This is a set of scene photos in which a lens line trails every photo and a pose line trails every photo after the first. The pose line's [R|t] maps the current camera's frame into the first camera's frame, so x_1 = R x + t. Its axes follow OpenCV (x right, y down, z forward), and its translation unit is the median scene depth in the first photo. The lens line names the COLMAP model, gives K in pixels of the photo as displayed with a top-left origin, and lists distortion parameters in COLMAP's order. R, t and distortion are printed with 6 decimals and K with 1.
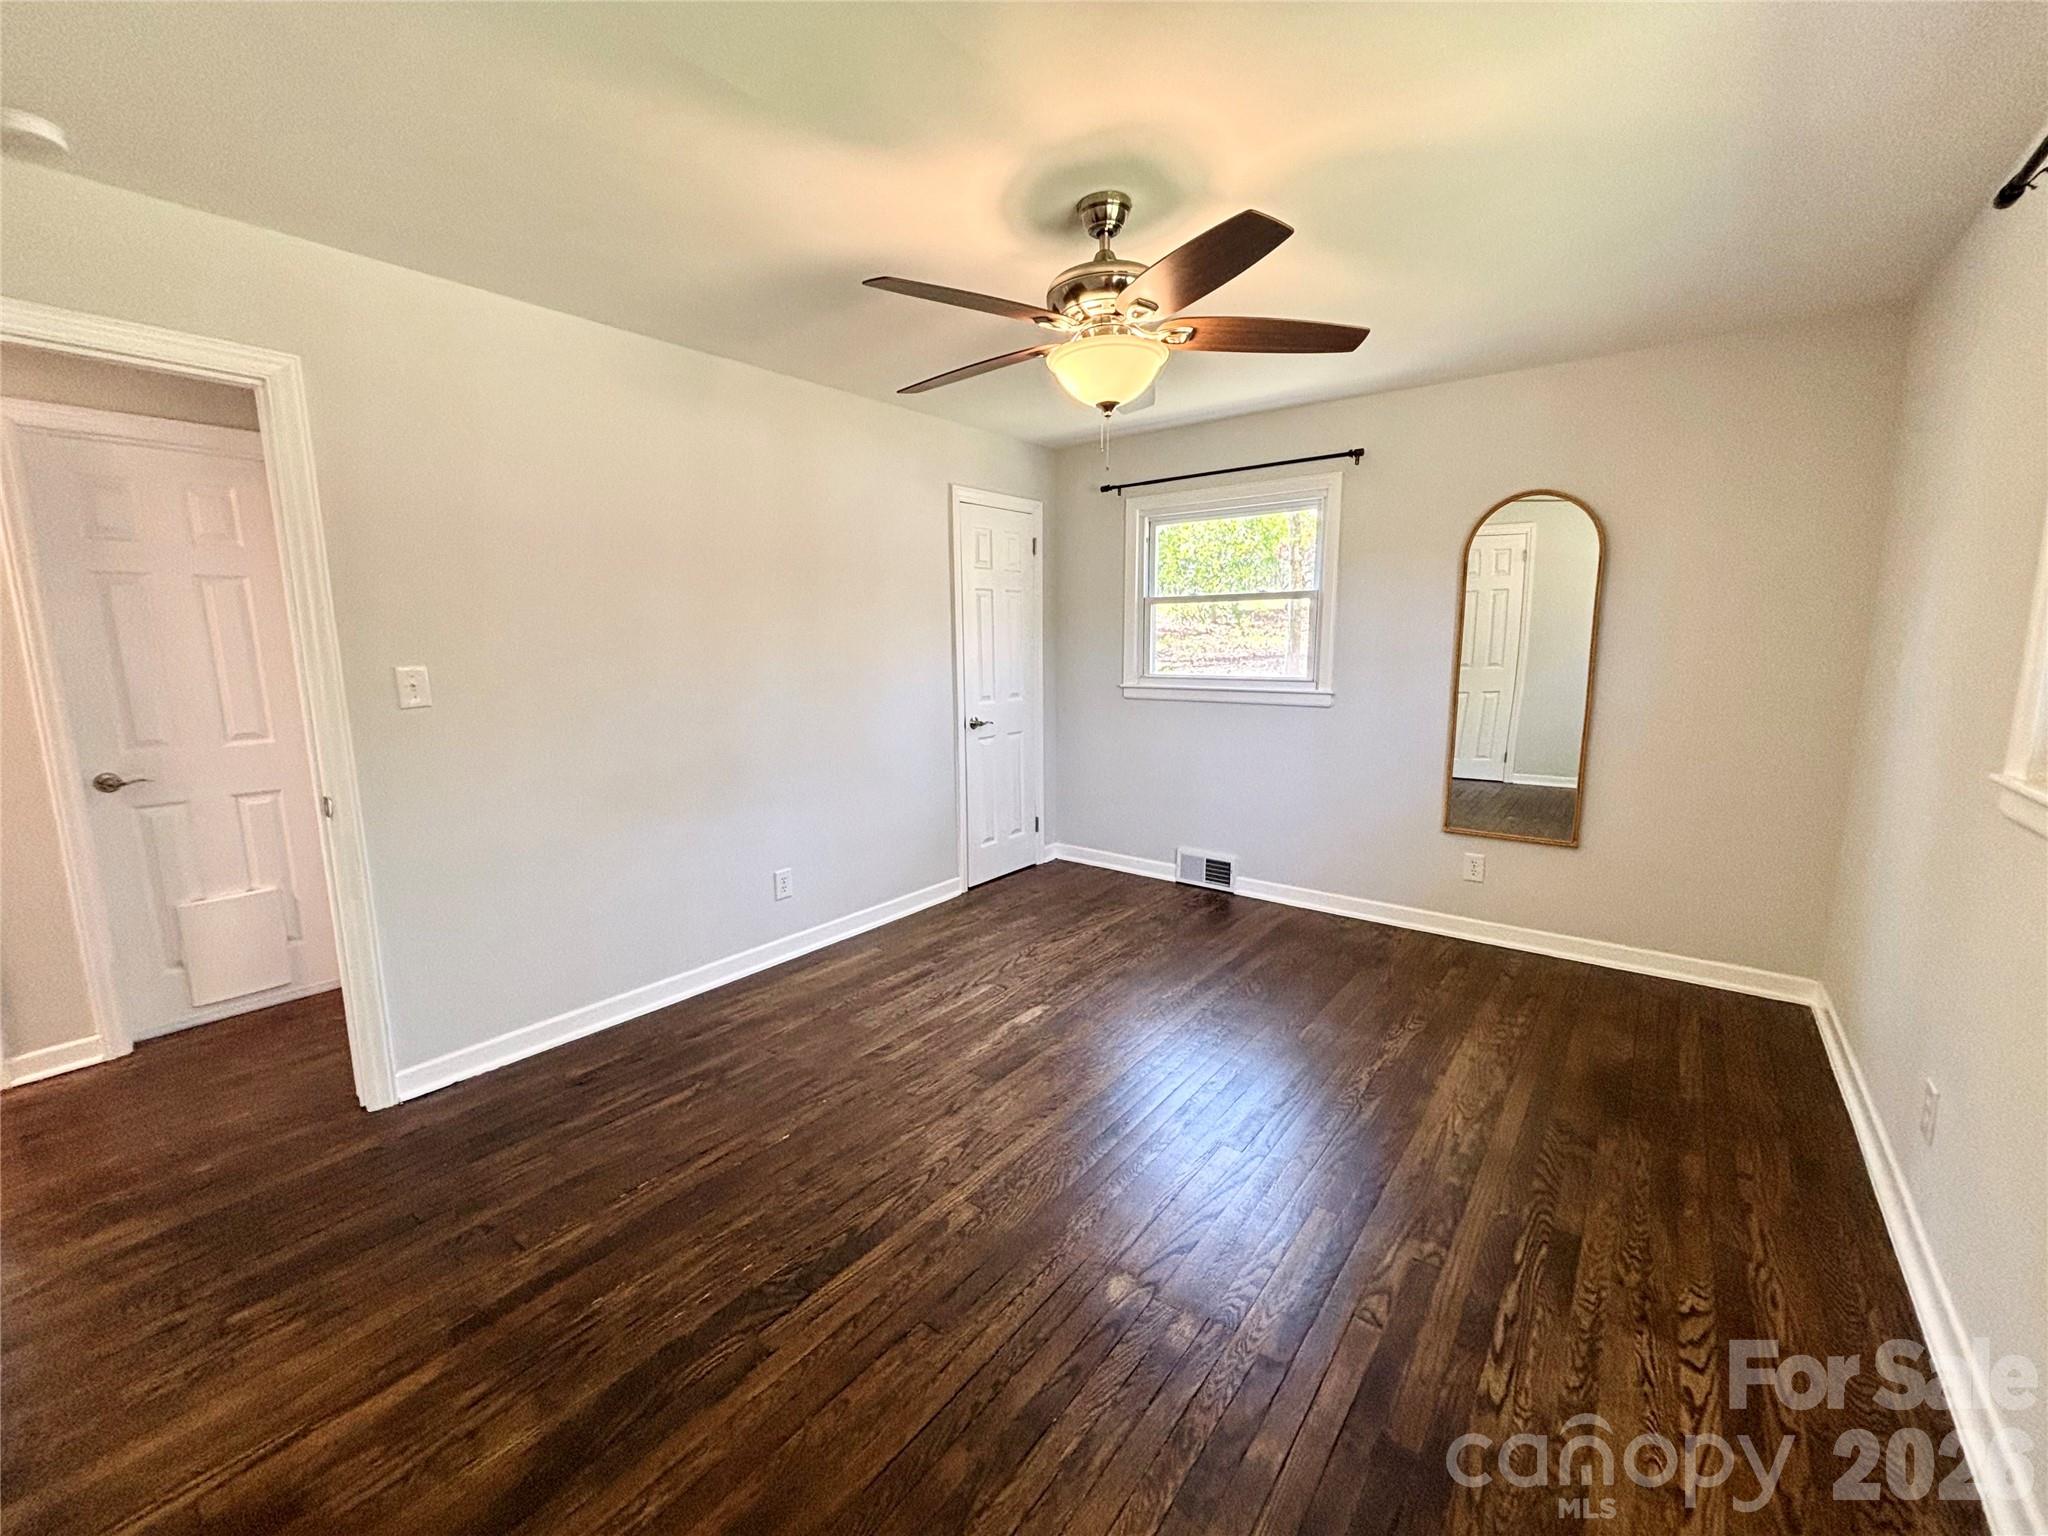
lens RADIAL K [[835.6, 0, 1021.6], [0, 835.6, 763.3], [0, 0, 1]] dist [0.018790, 0.000121]
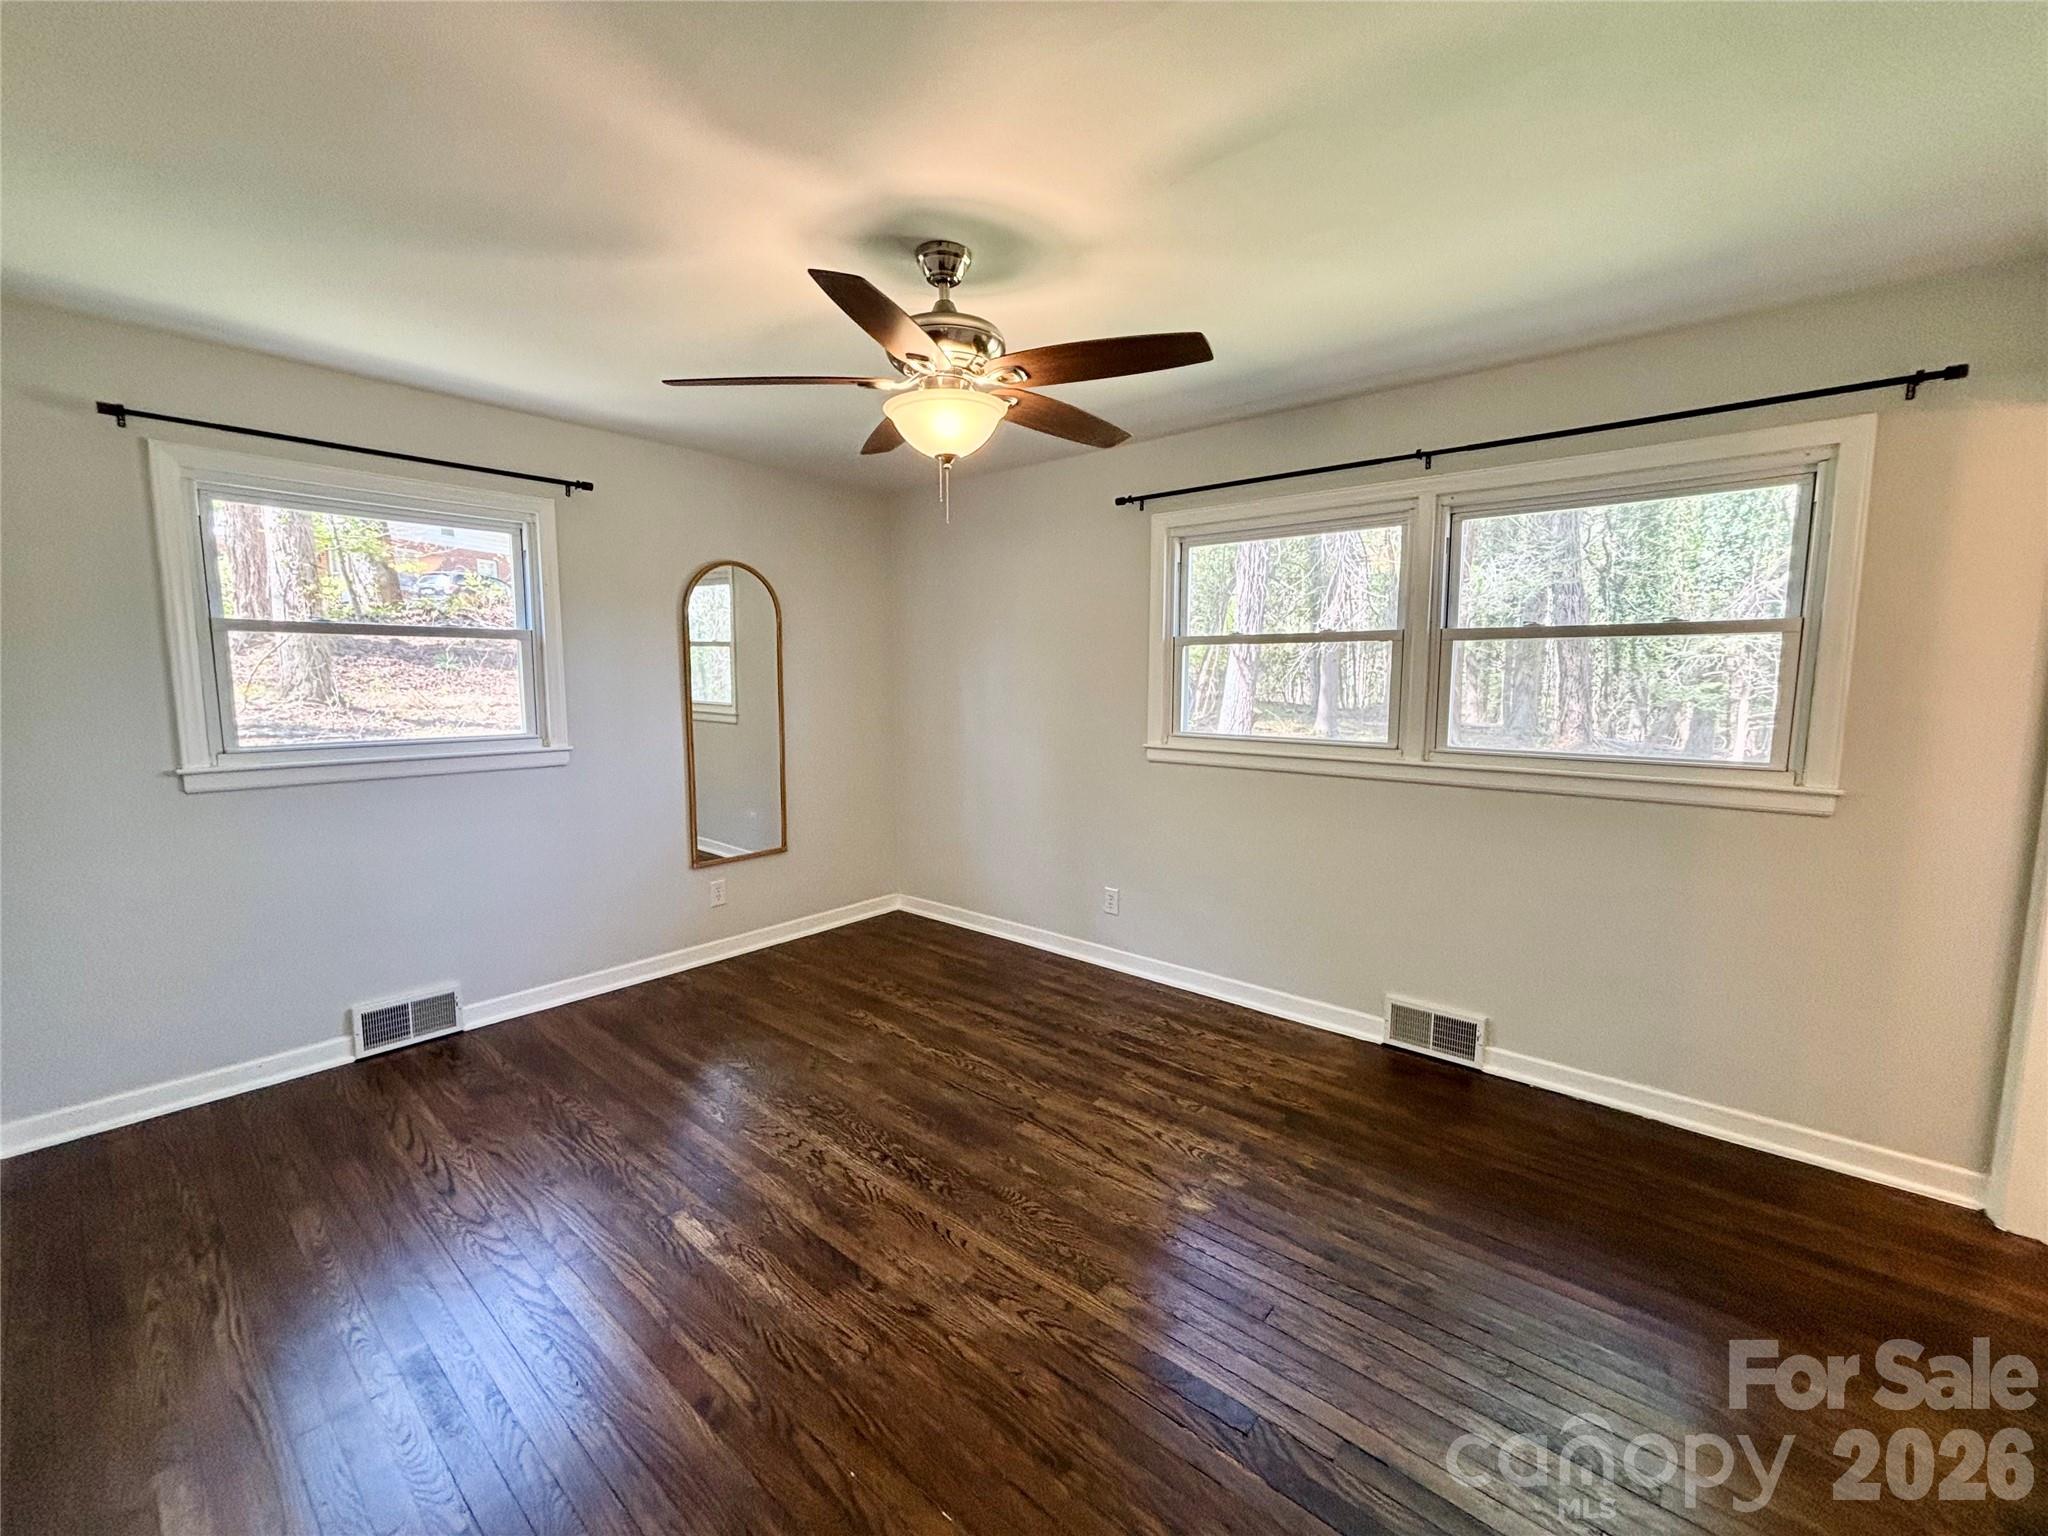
lens RADIAL K [[835.6, 0, 1021.6], [0, 835.6, 763.3], [0, 0, 1]] dist [0.018790, 0.000121]
pose [[0.045080, -0.101354, 0.993829, -0.575932], [0.147321, 0.984637, 0.093734, -0.097389], [-0.988061, 0.142187, 0.059319, 0.577745]]
